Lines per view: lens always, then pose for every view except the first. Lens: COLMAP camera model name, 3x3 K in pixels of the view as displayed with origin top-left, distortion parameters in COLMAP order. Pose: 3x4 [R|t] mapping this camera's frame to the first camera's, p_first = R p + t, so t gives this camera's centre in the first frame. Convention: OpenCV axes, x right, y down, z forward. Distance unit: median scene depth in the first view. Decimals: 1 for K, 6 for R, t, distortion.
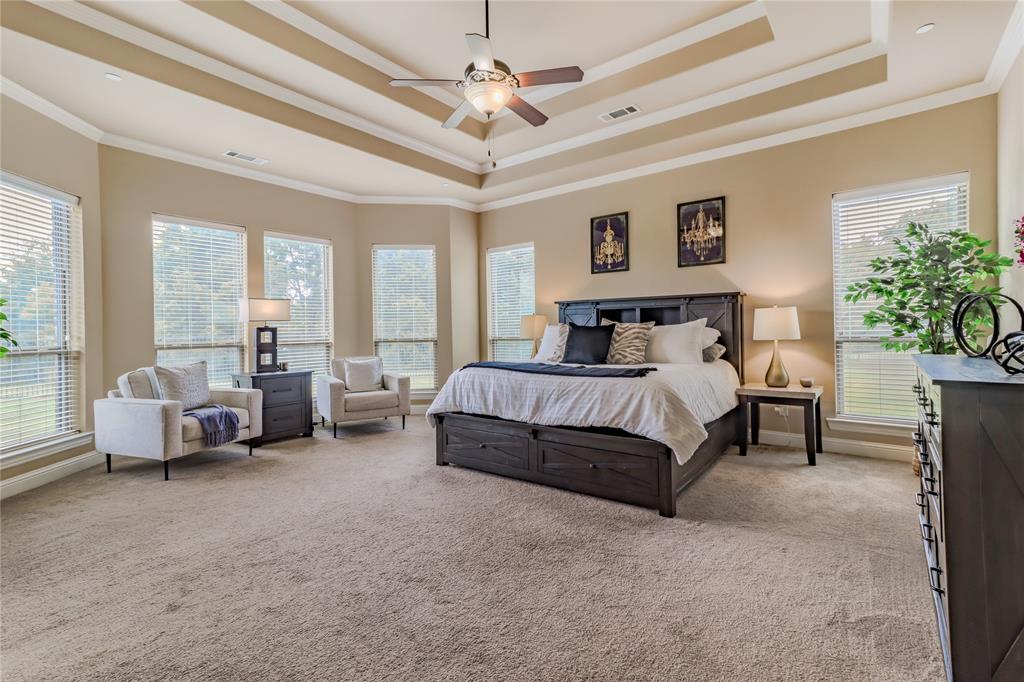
lens RADIAL K [[480.8, 0, 516.4], [0, 480.8, 321.6], [0, 0, 1]] dist [-0.000525, 0.014540]
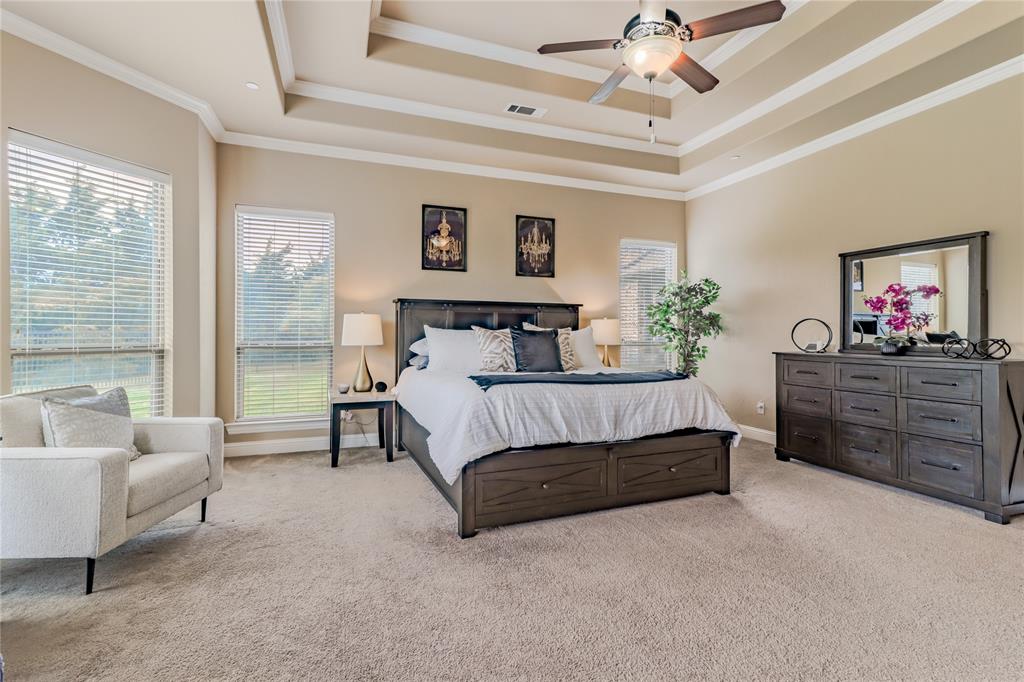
lens RADIAL K [[480.8, 0, 516.4], [0, 480.8, 321.6], [0, 0, 1]] dist [-0.000525, 0.014540]
pose [[0.504956, 0.035408, 0.862419, -0.566546], [-0.025154, 0.999338, -0.026301, 0.013955], [-0.862779, -0.008413, 0.505512, 0.486297]]
